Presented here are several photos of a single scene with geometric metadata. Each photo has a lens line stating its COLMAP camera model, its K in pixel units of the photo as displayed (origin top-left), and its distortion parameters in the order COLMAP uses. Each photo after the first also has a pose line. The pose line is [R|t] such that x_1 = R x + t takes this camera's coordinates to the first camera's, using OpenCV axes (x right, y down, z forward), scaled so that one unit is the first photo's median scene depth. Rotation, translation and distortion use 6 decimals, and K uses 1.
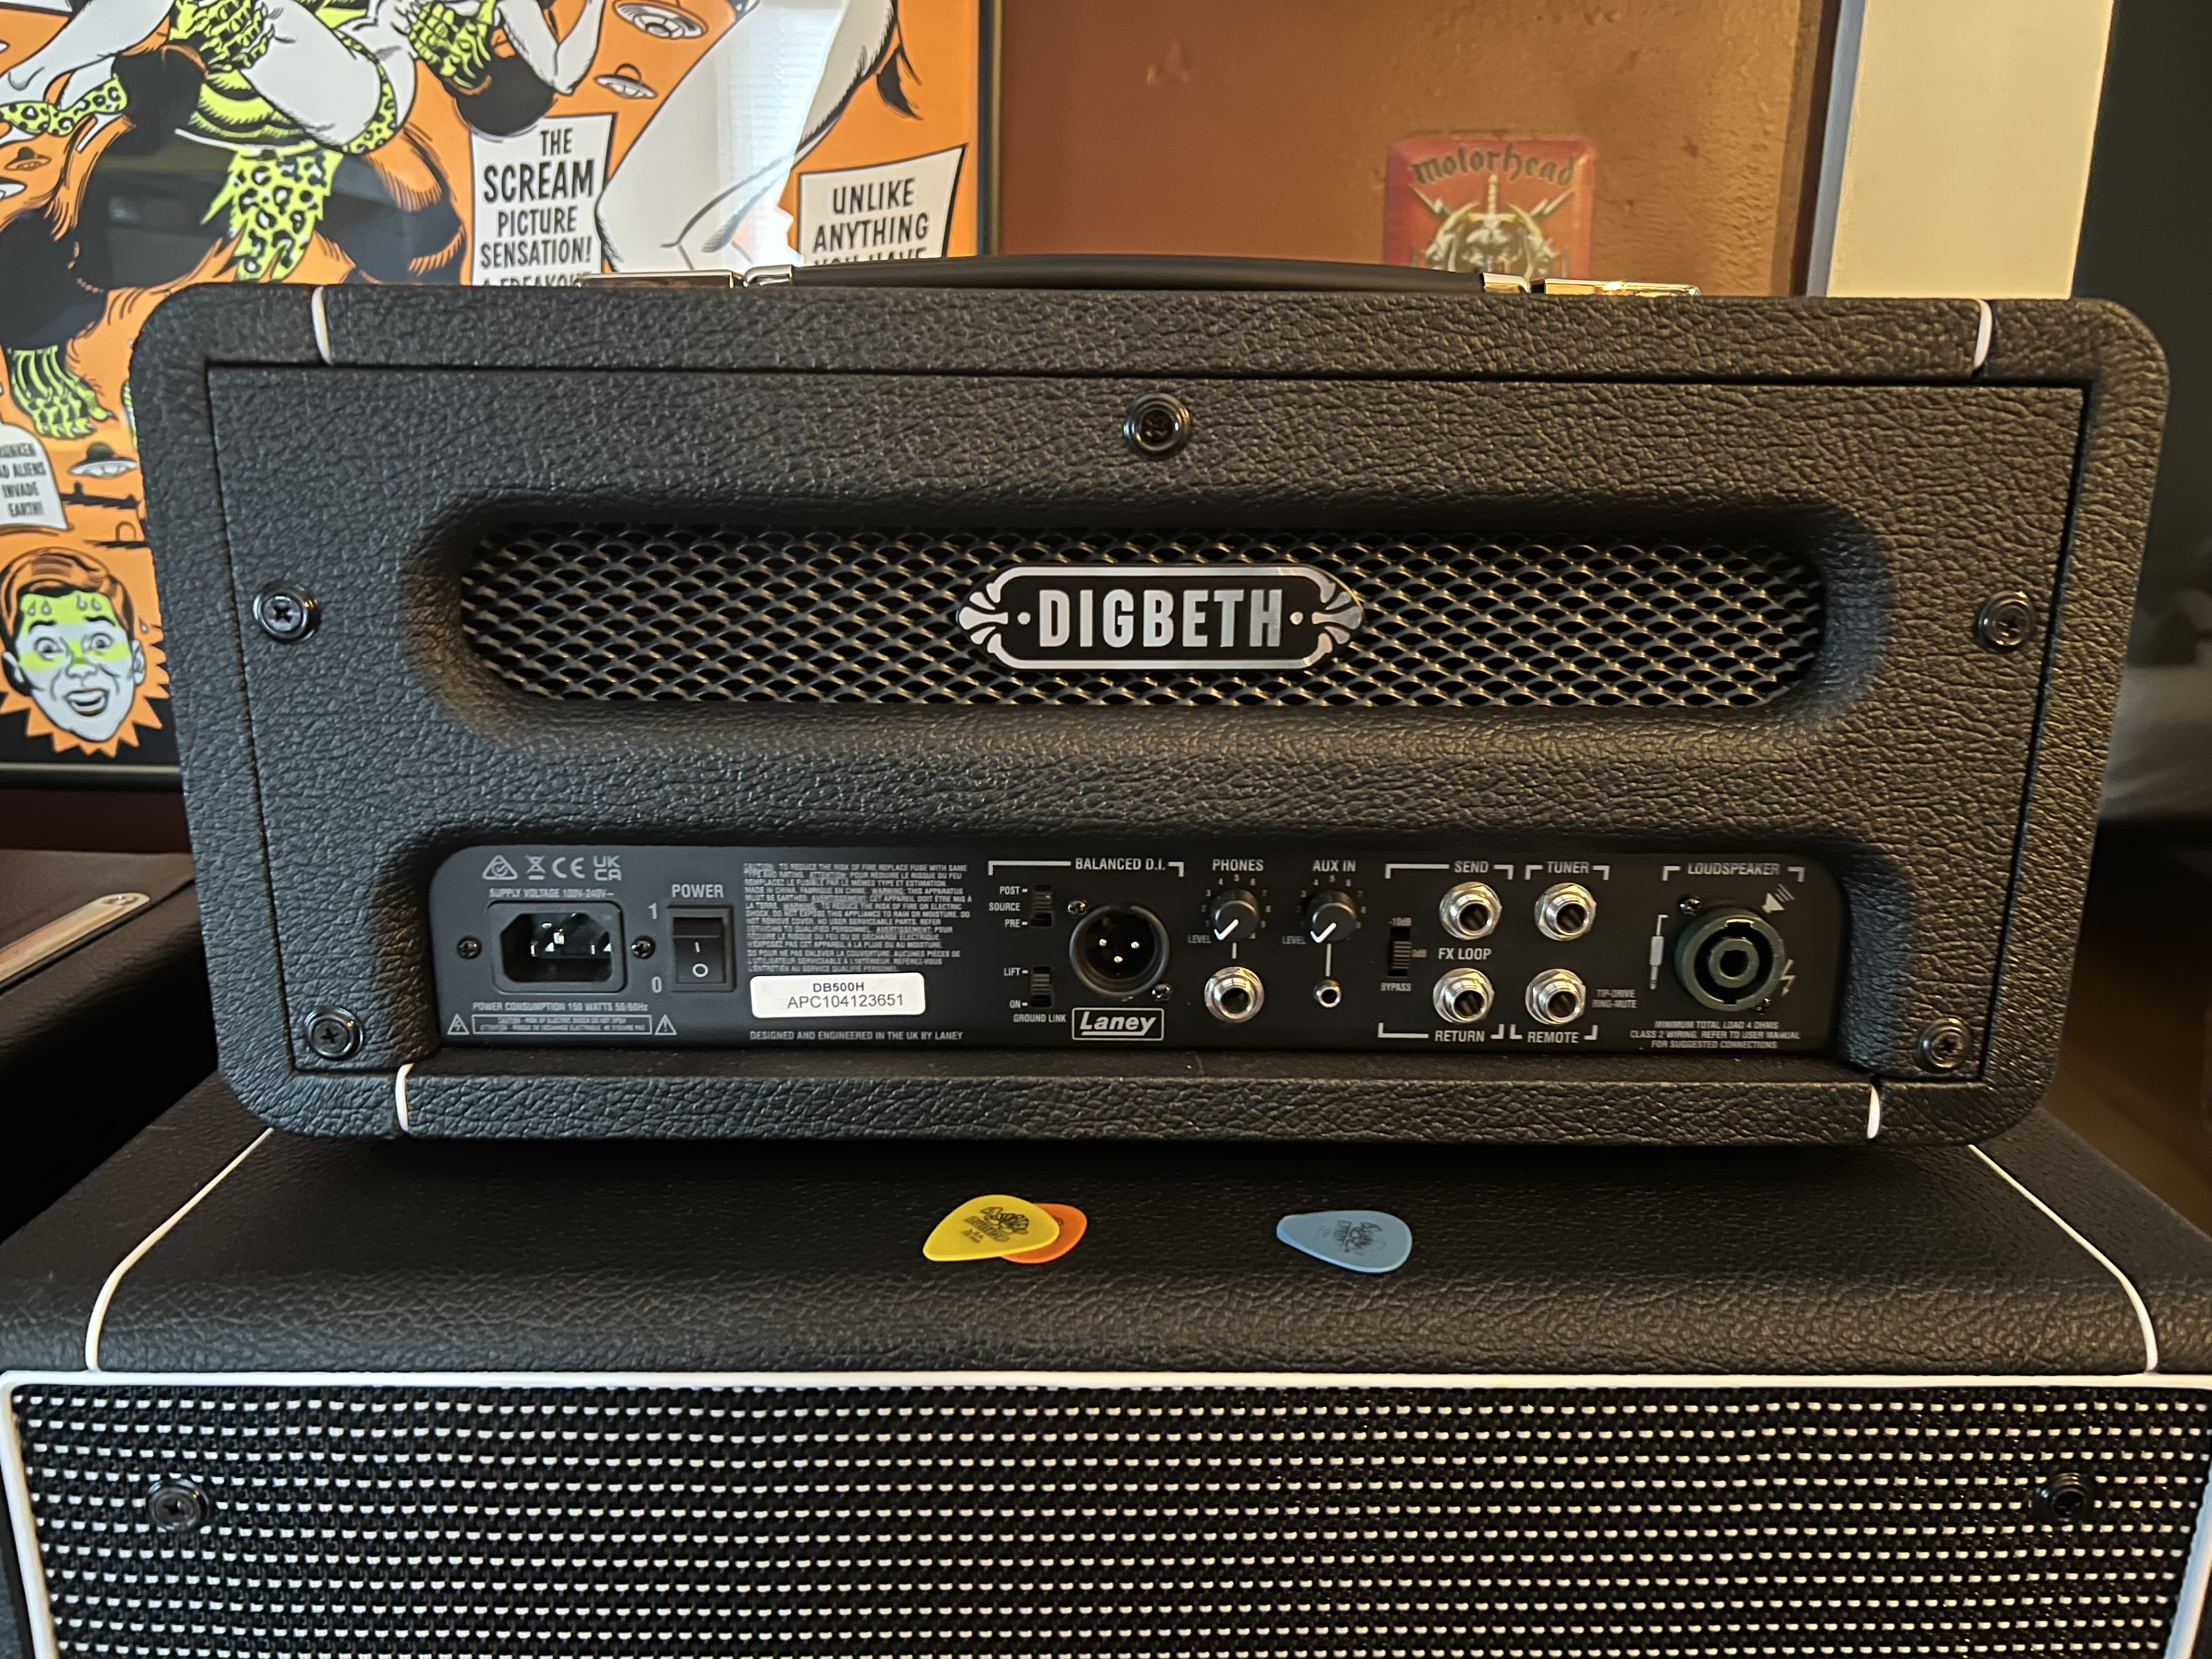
lens RADIAL K [[1656.4, 0, 1091.7], [0, 1656.4, 827.2], [0, 0, 1]] dist [0.026274, -0.049394]
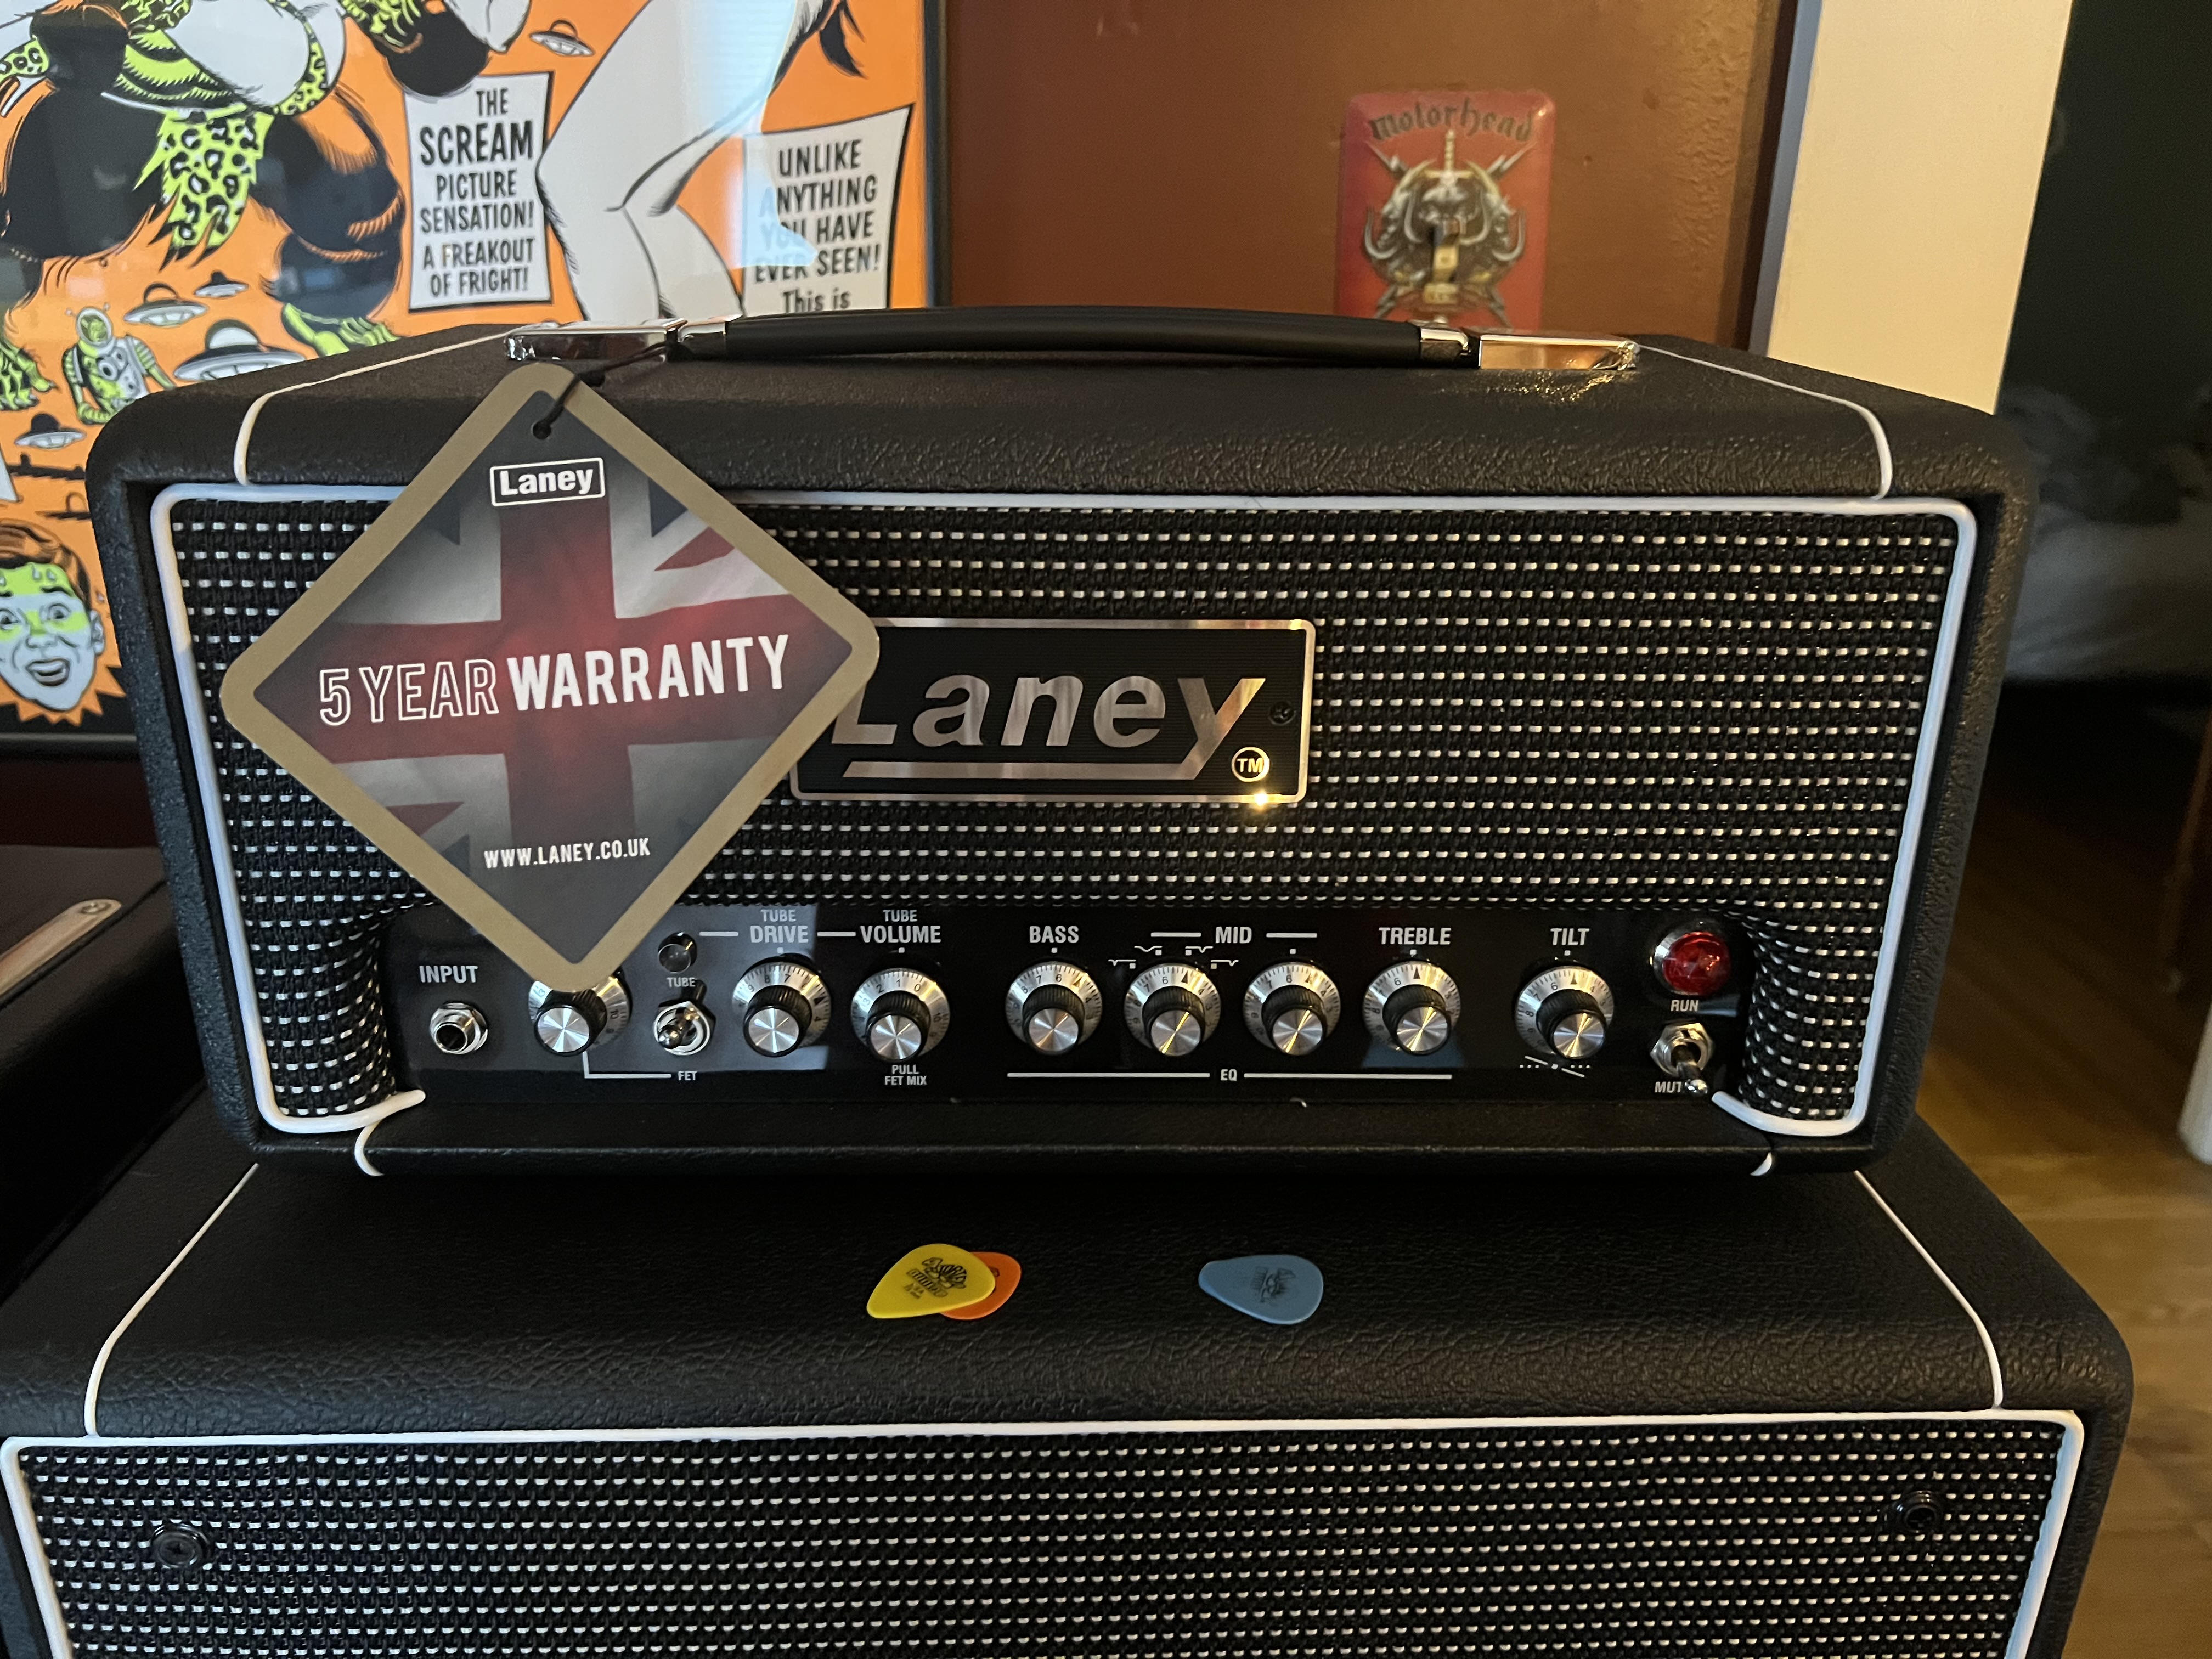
lens RADIAL K [[1656.4, 0, 1106.9], [0, 1656.4, 834.9], [0, 0, 1]] dist [0.026274, -0.049394]
pose [[0.999860, -0.008478, 0.014443, 0.026162], [0.007004, 0.995039, 0.099239, -0.099040], [-0.015213, -0.099124, 0.994959, -0.024205]]
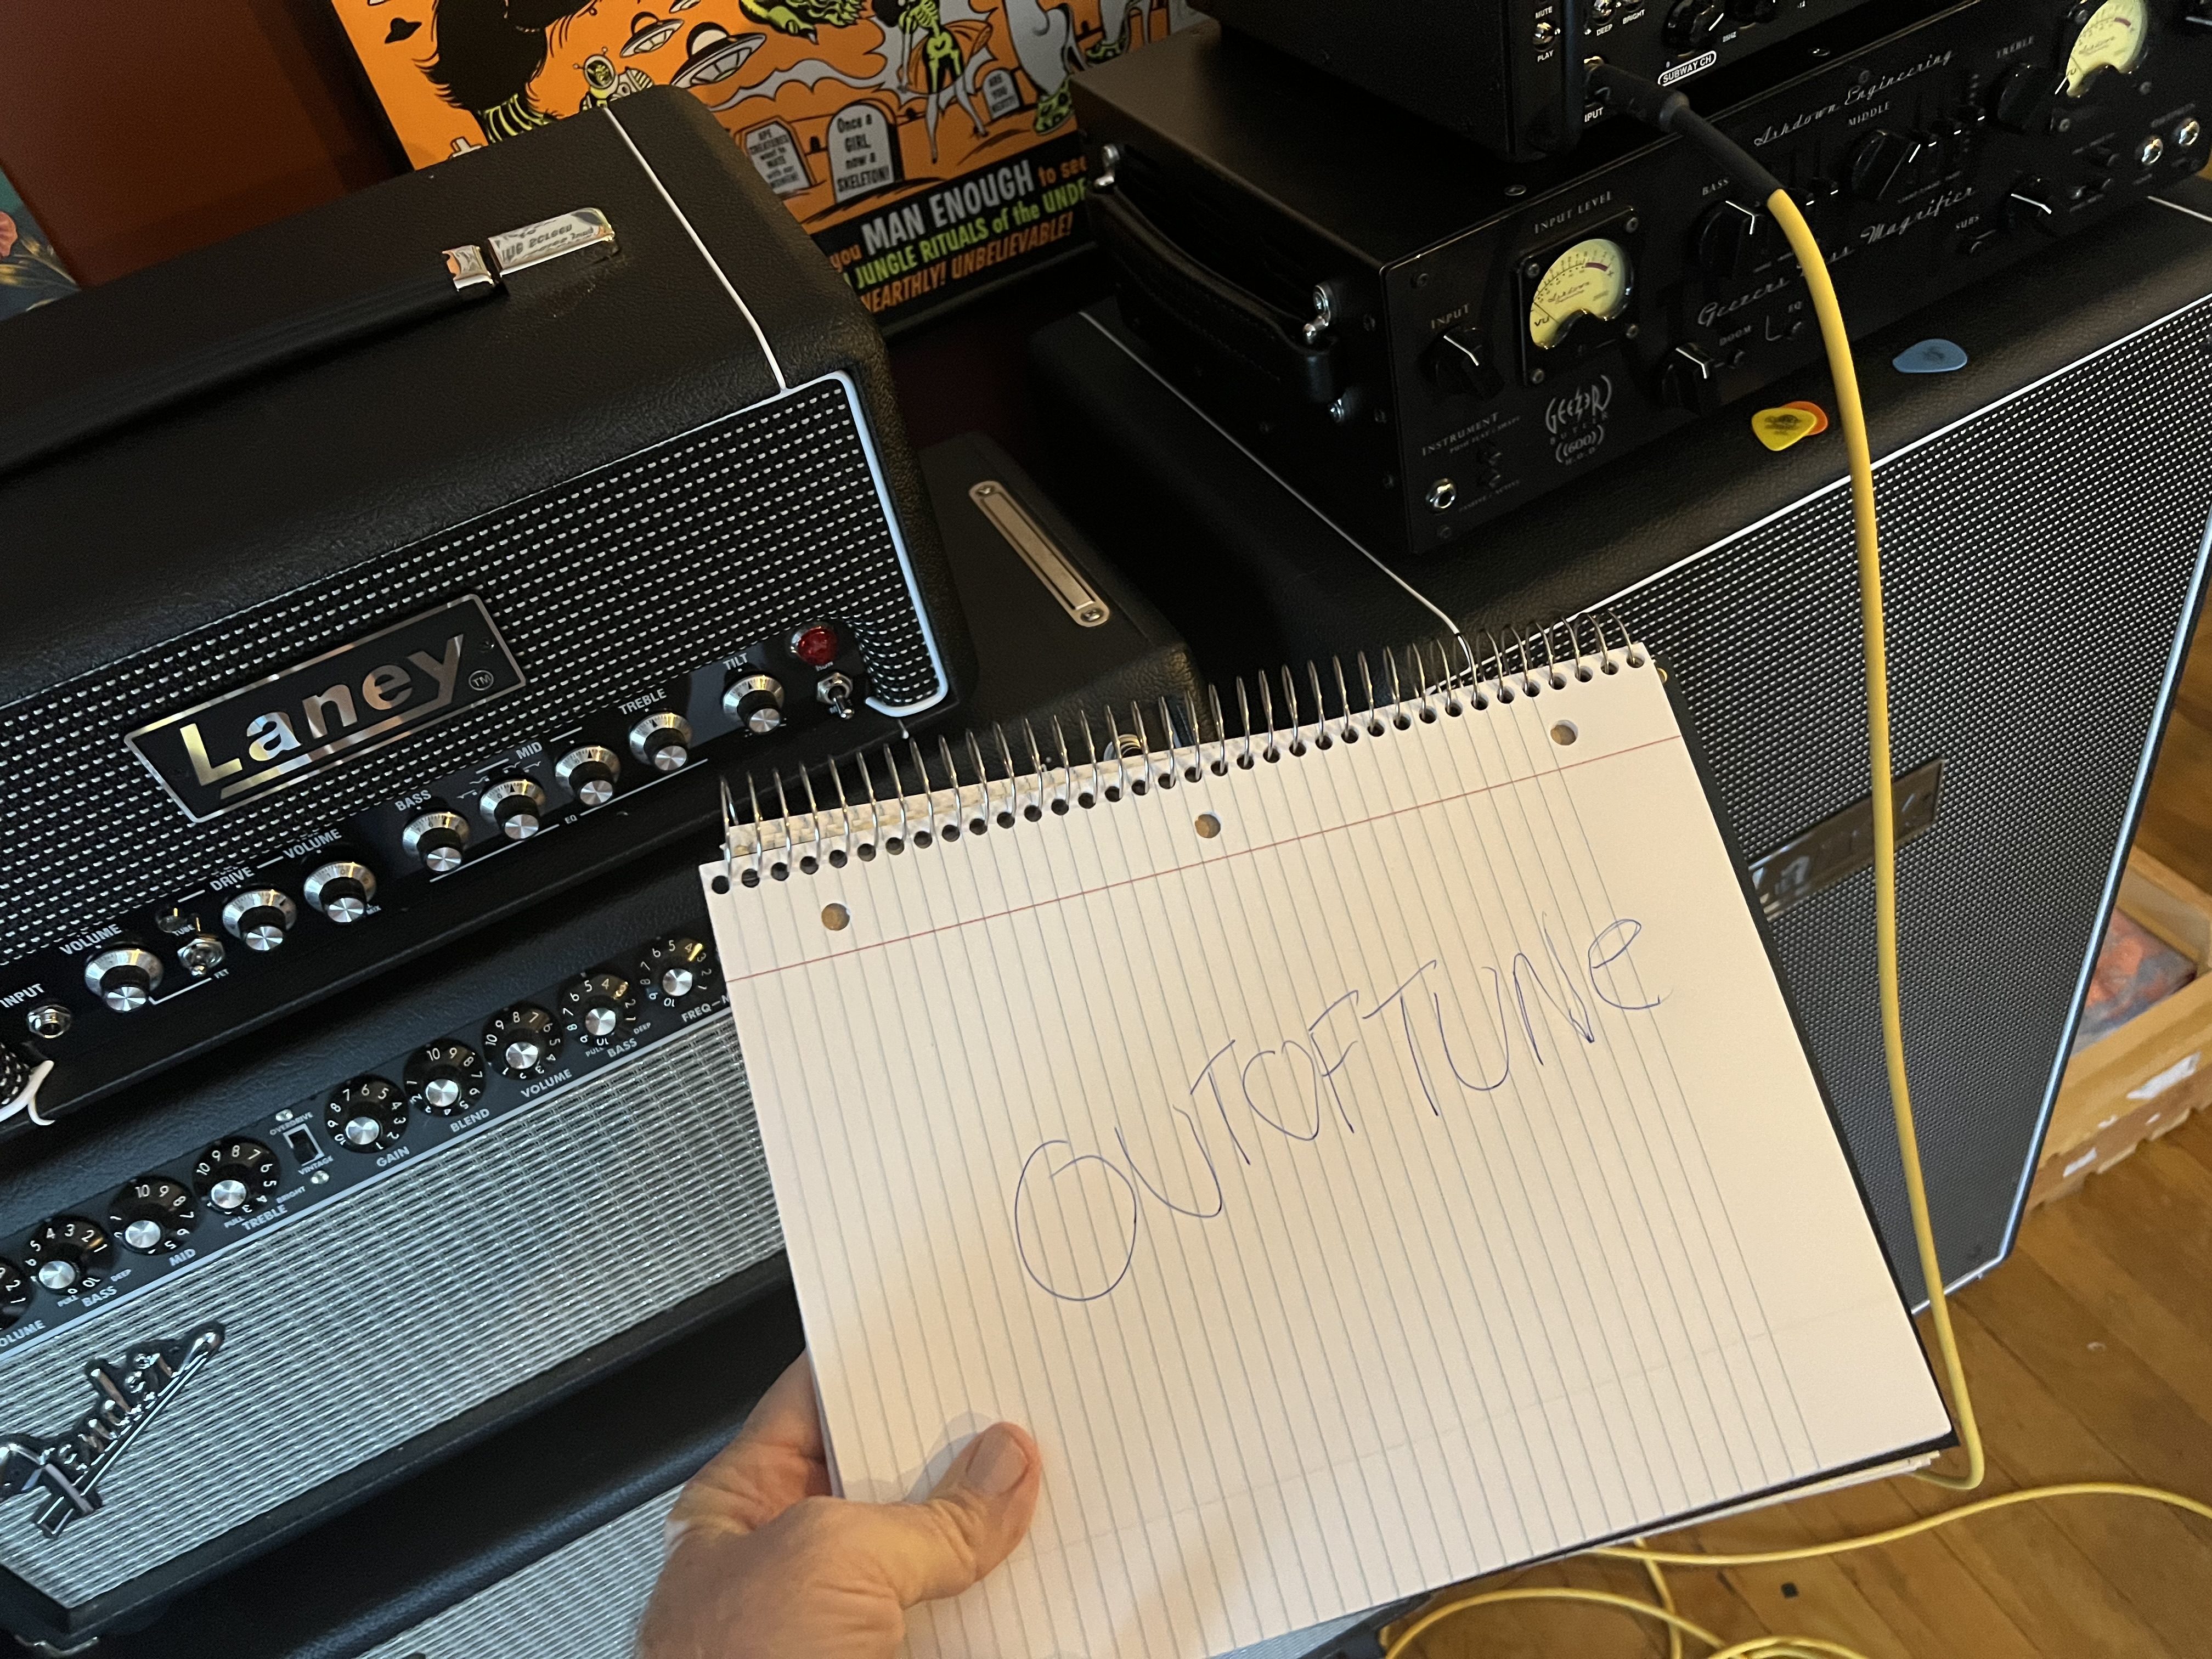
lens RADIAL K [[1656.4, 0, 1111.2], [0, 1656.4, 825.5], [0, 0, 1]] dist [0.026274, -0.049394]
pose [[0.882357, -0.431758, 0.187168, 0.206276], [0.271304, 0.791717, 0.547337, -0.444069], [-0.384501, -0.432167, 0.815715, -0.377086]]
